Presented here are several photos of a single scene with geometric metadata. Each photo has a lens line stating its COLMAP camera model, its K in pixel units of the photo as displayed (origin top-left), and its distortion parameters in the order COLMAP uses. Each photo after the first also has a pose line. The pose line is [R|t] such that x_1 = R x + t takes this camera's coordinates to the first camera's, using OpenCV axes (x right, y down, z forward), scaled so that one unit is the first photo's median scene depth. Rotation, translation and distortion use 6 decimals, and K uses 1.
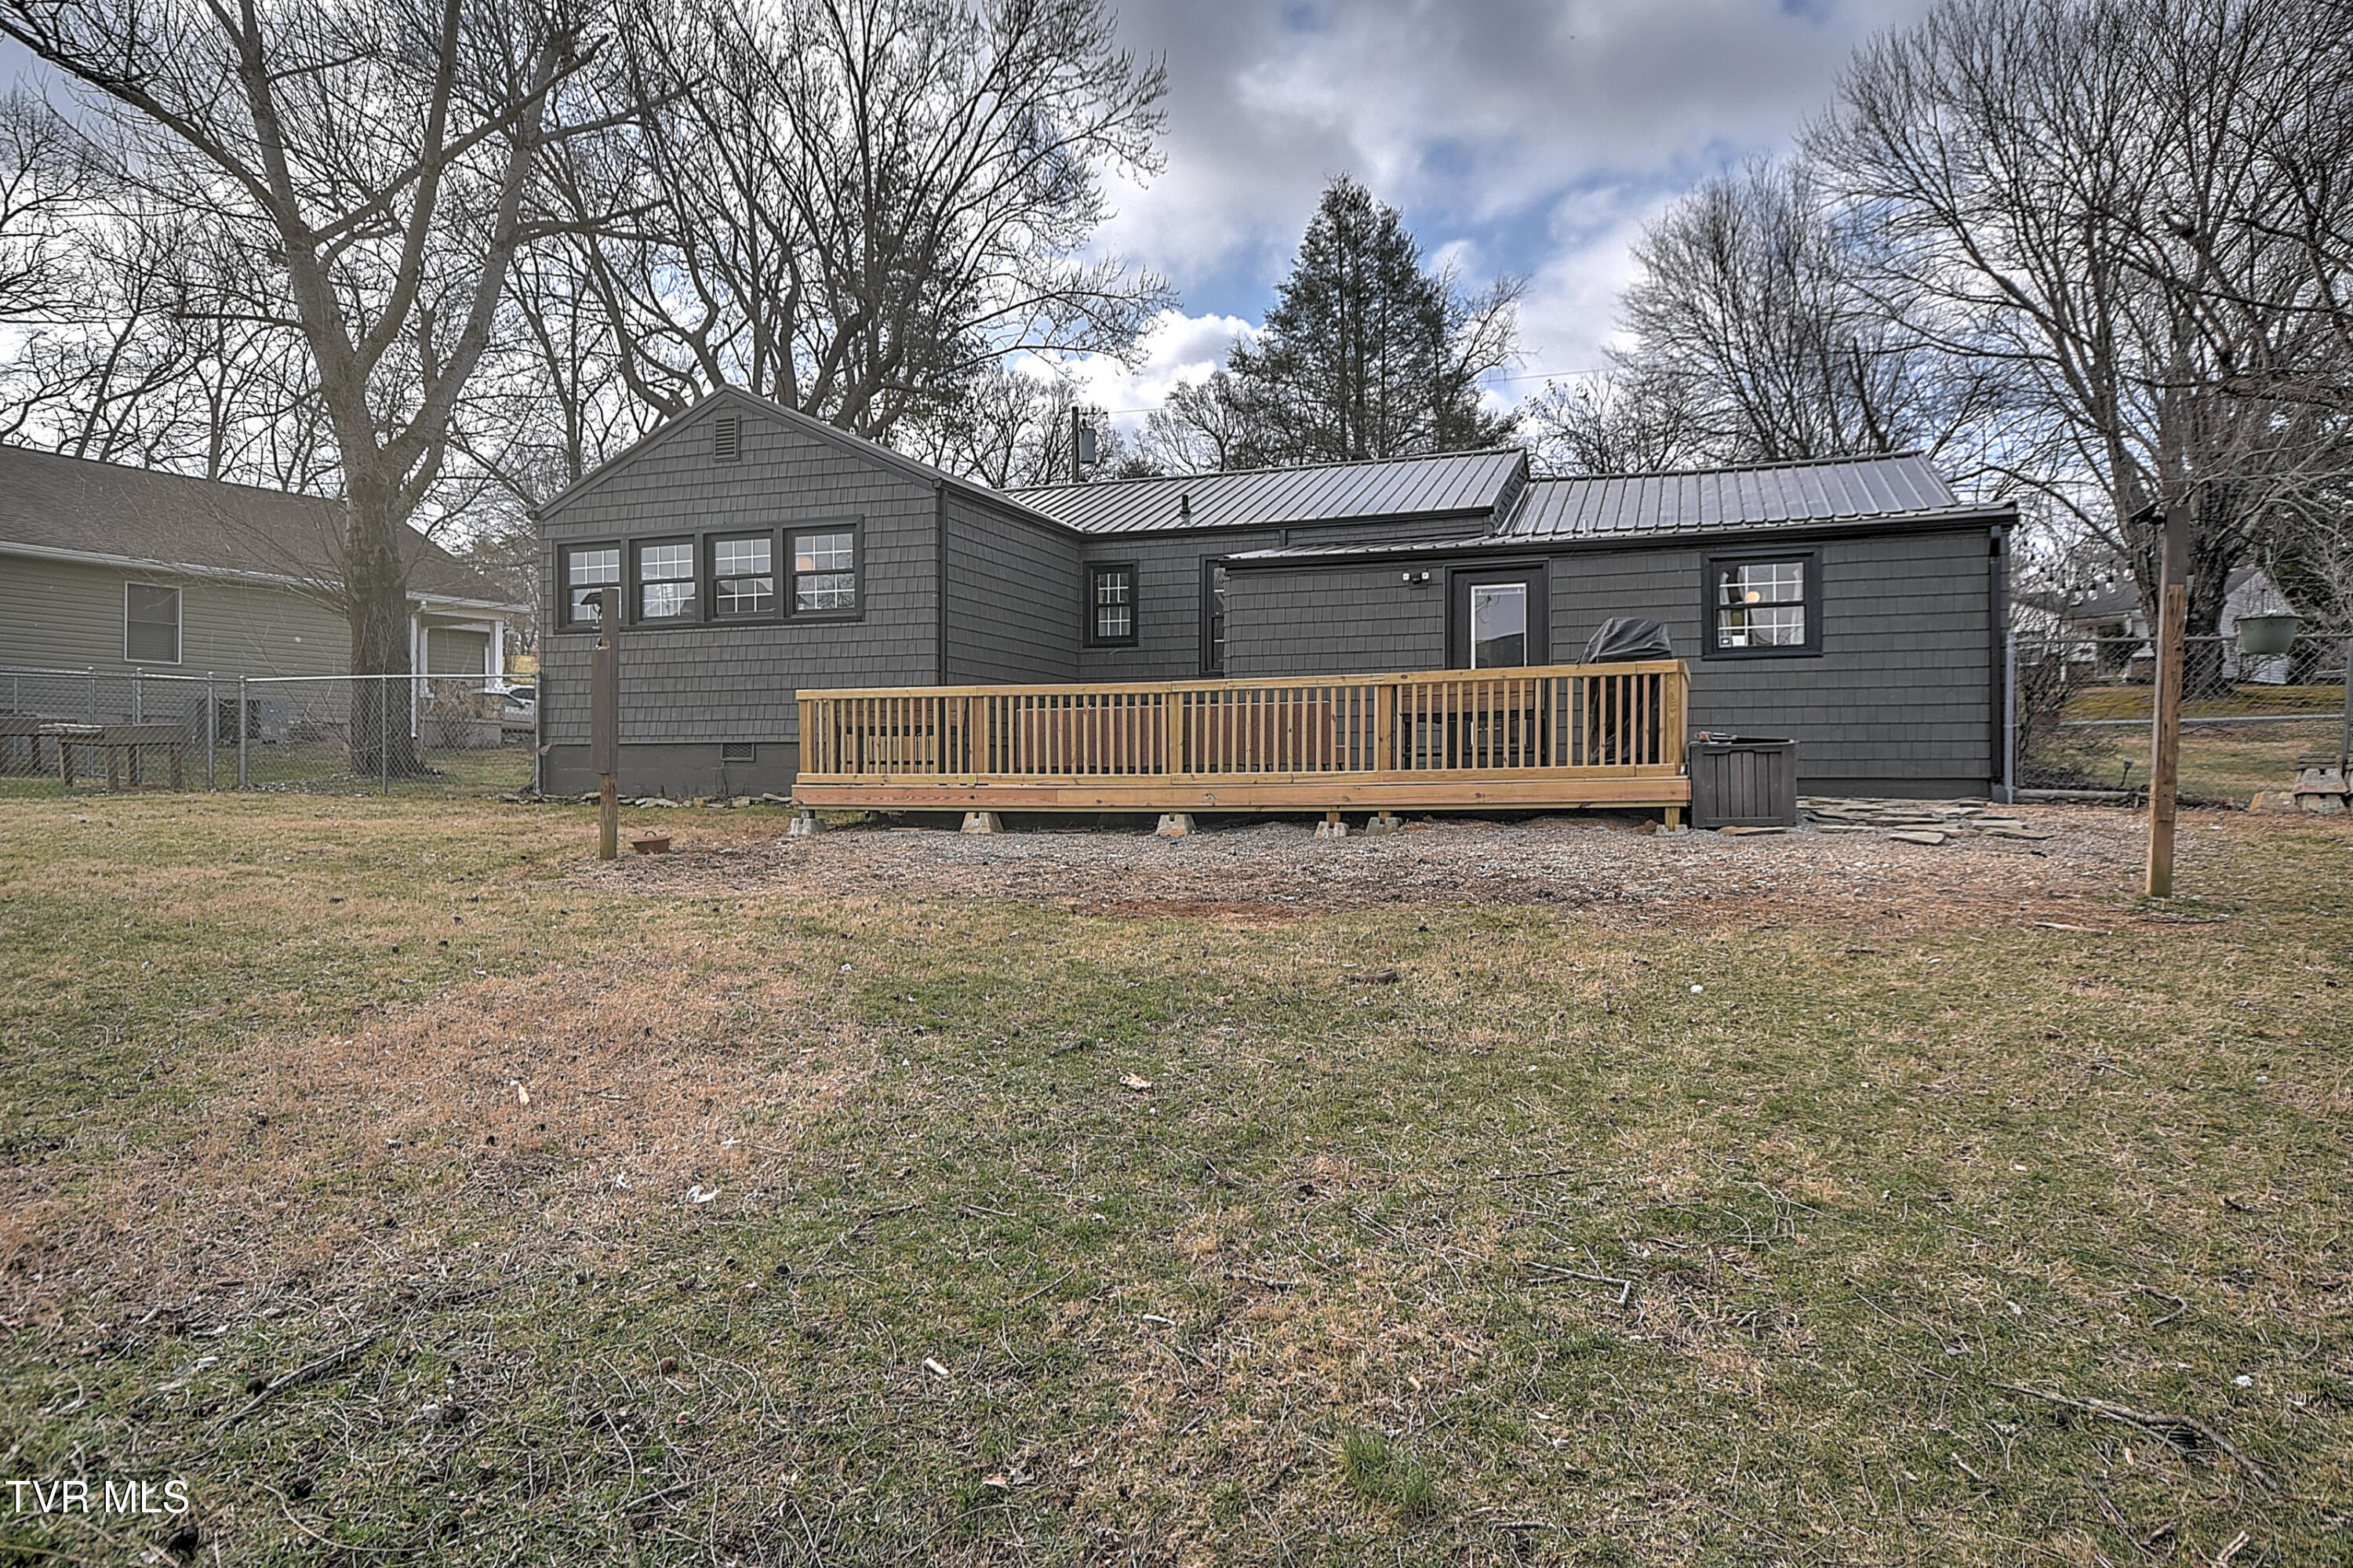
lens RADIAL K [[1425.0, 0, 1183.7], [0, 1425.0, 786.6], [0, 0, 1]] dist [0.019213, 0.019083]
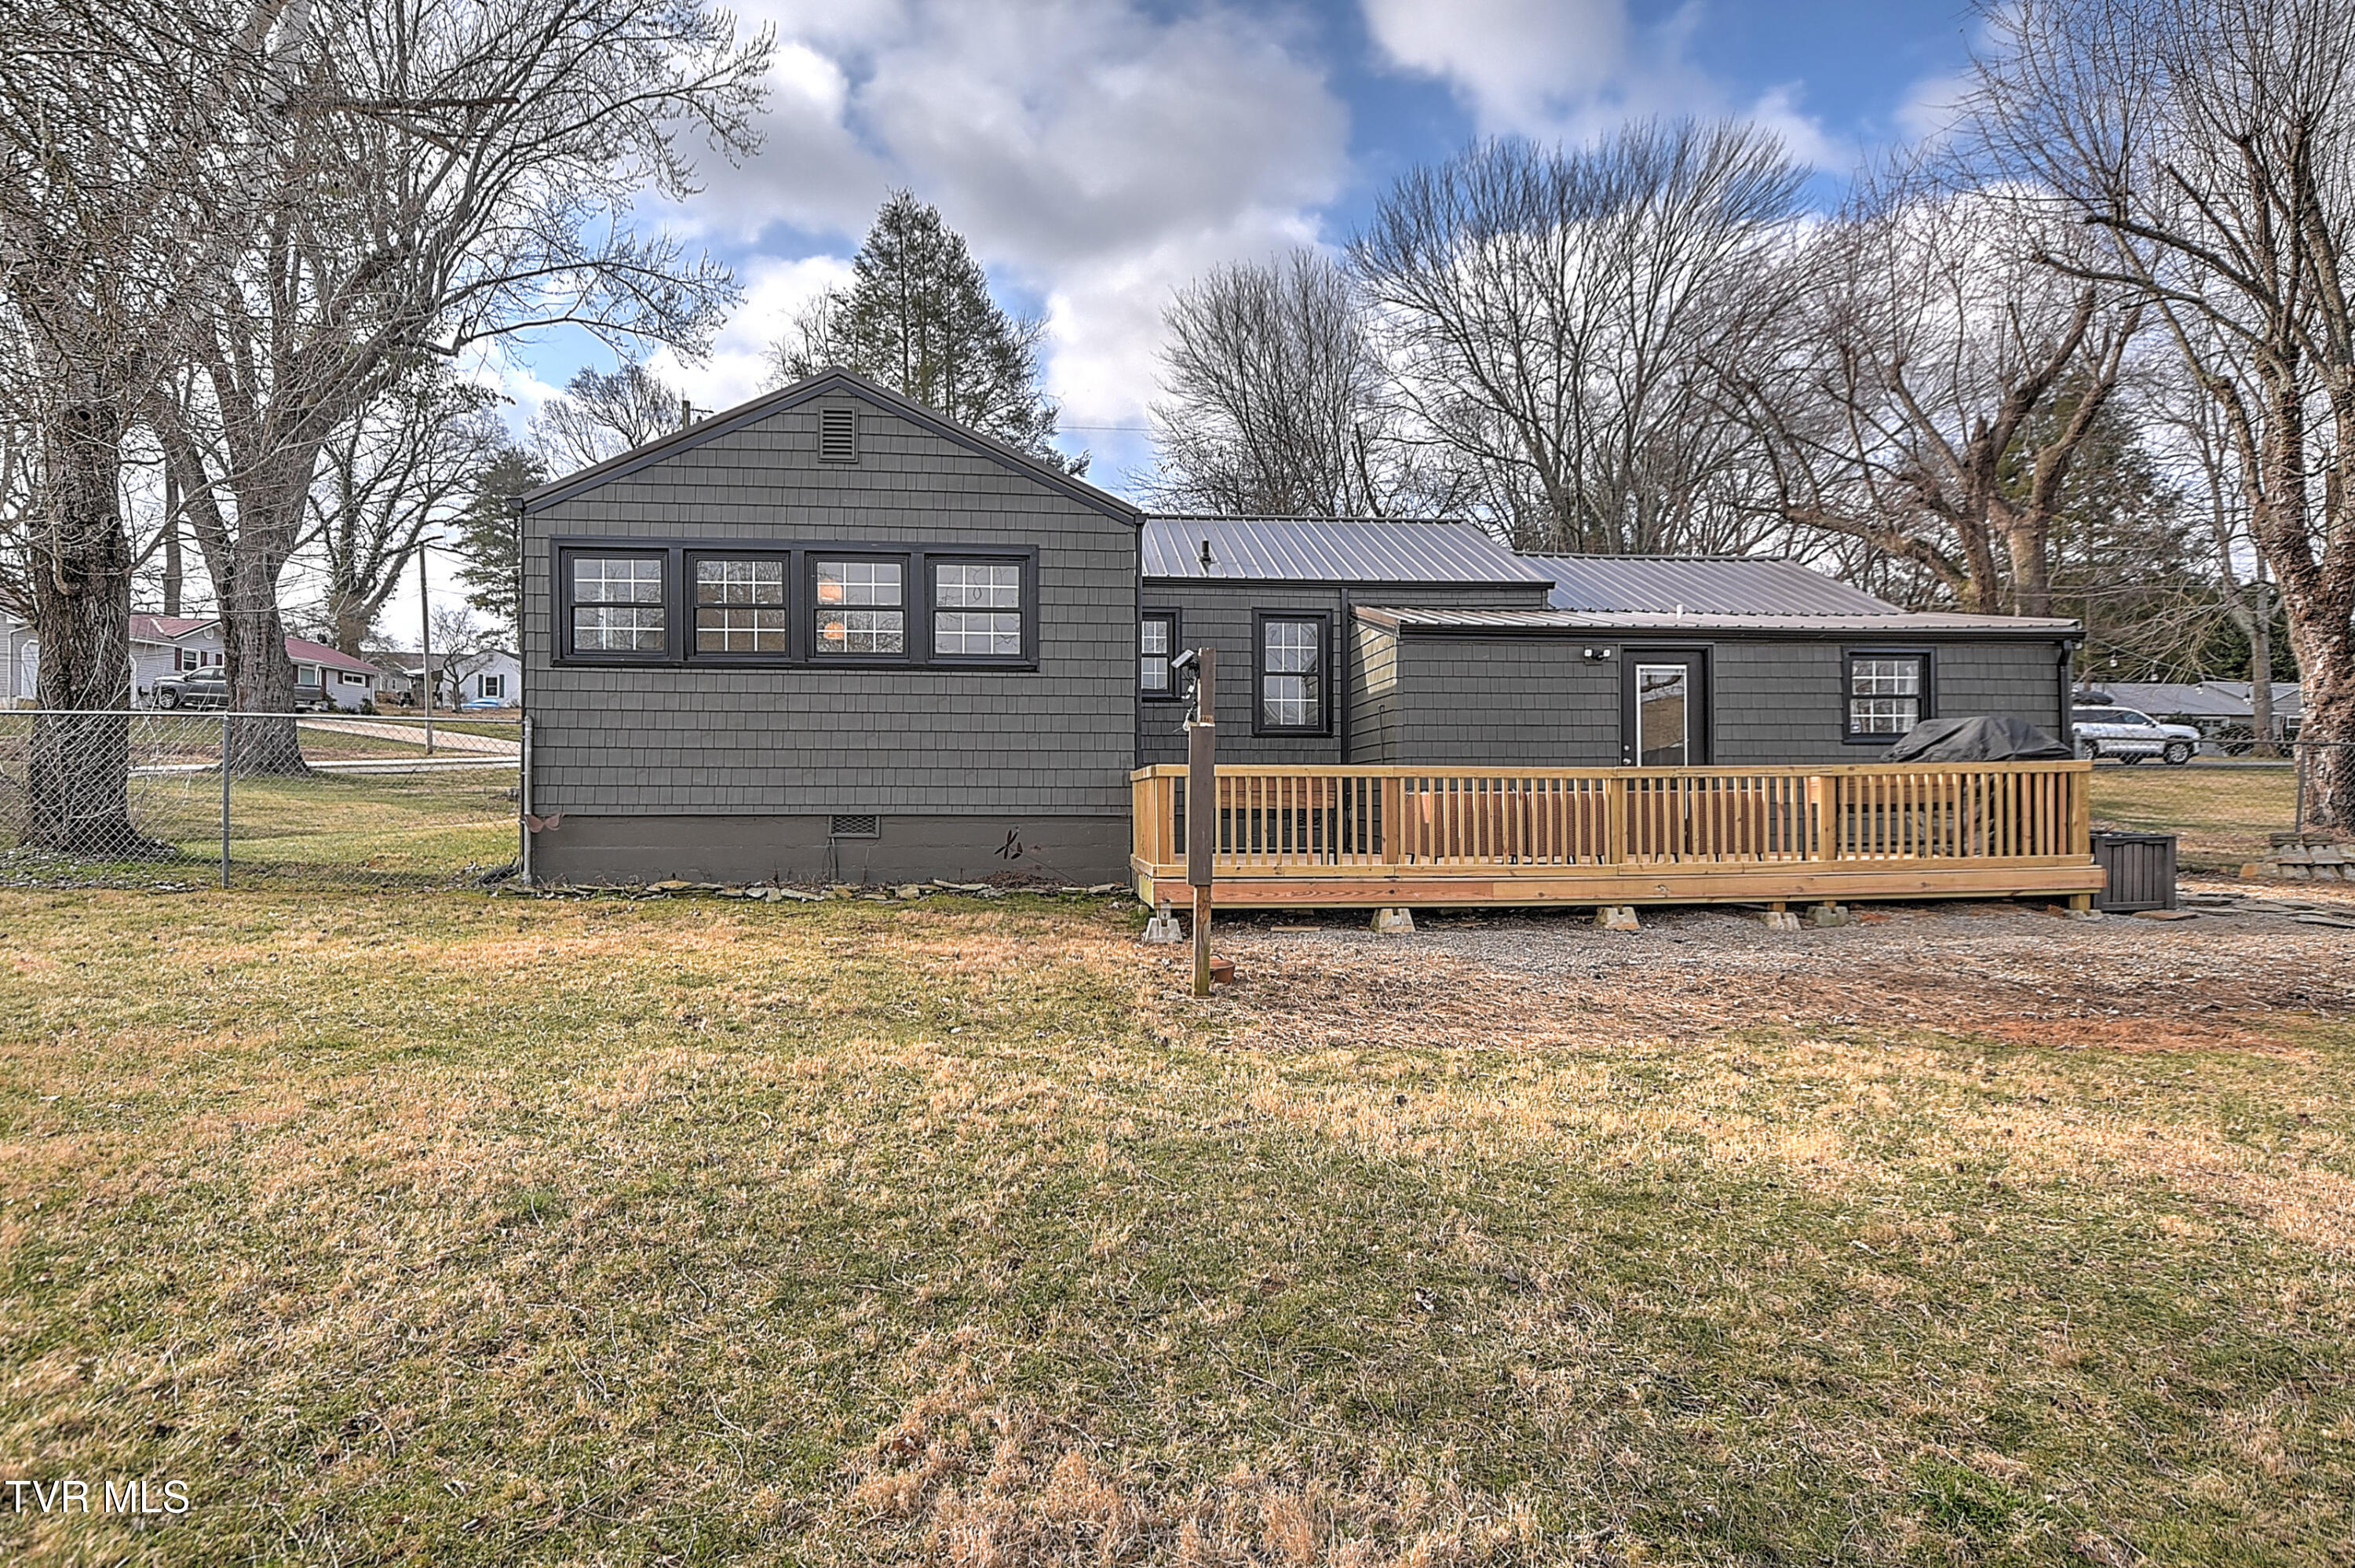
lens RADIAL K [[1426.0, 0, 1181.1], [0, 1426.0, 788.4], [0, 0, 1]] dist [0.019213, 0.019083]
pose [[0.898548, 0.005398, 0.438841, -0.547953], [0.001732, 0.999873, -0.015847, -0.035684], [-0.438871, 0.014999, 0.898425, 0.220522]]
